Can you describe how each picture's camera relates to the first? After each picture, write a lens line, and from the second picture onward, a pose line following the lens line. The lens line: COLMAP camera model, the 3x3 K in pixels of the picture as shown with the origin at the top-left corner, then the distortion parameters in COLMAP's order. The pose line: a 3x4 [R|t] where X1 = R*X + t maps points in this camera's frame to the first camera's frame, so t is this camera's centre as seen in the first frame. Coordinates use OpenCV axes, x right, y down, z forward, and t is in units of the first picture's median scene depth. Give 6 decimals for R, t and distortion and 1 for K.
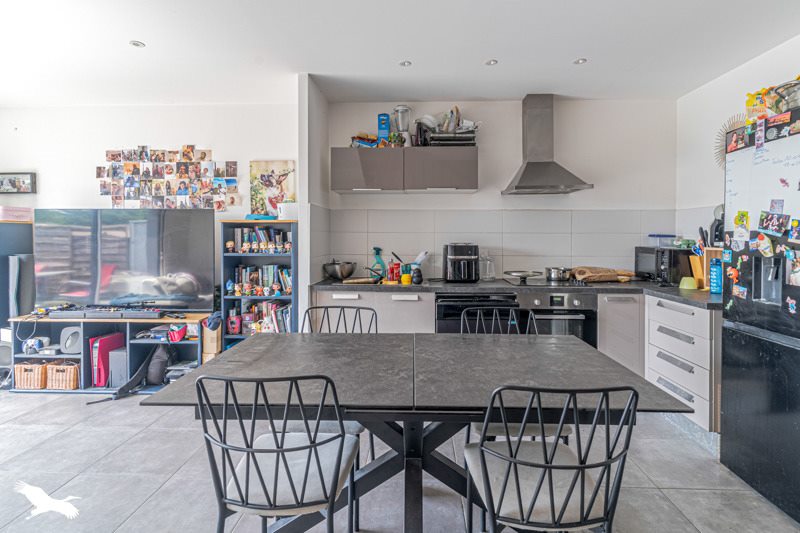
lens RADIAL K [[396.3, 0, 405.7], [0, 396.3, 243.2], [0, 0, 1]] dist [-0.001031, 0.000435]
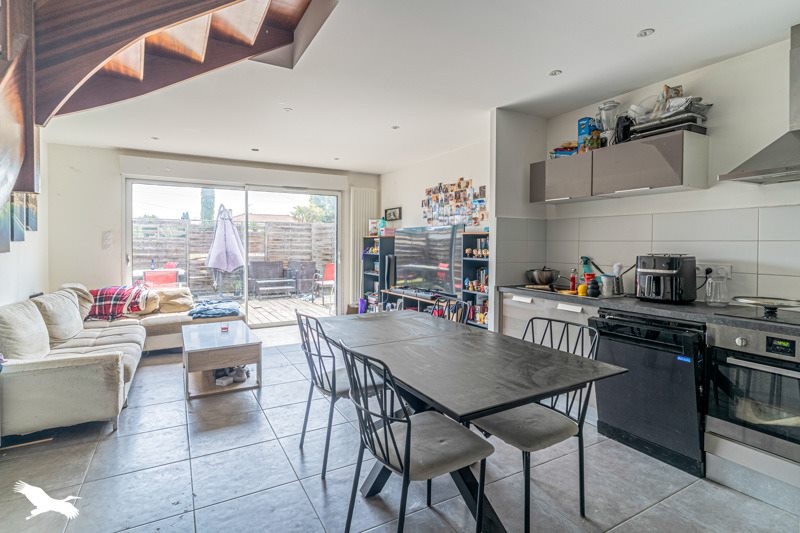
lens RADIAL K [[396.3, 0, 397.4], [0, 396.3, 262.9], [0, 0, 1]] dist [-0.001031, 0.000435]
pose [[0.516238, 0.041336, -0.855447, 0.535562], [-0.011444, 0.999078, 0.041371, -0.009483], [0.856369, -0.011568, 0.516236, 0.109761]]
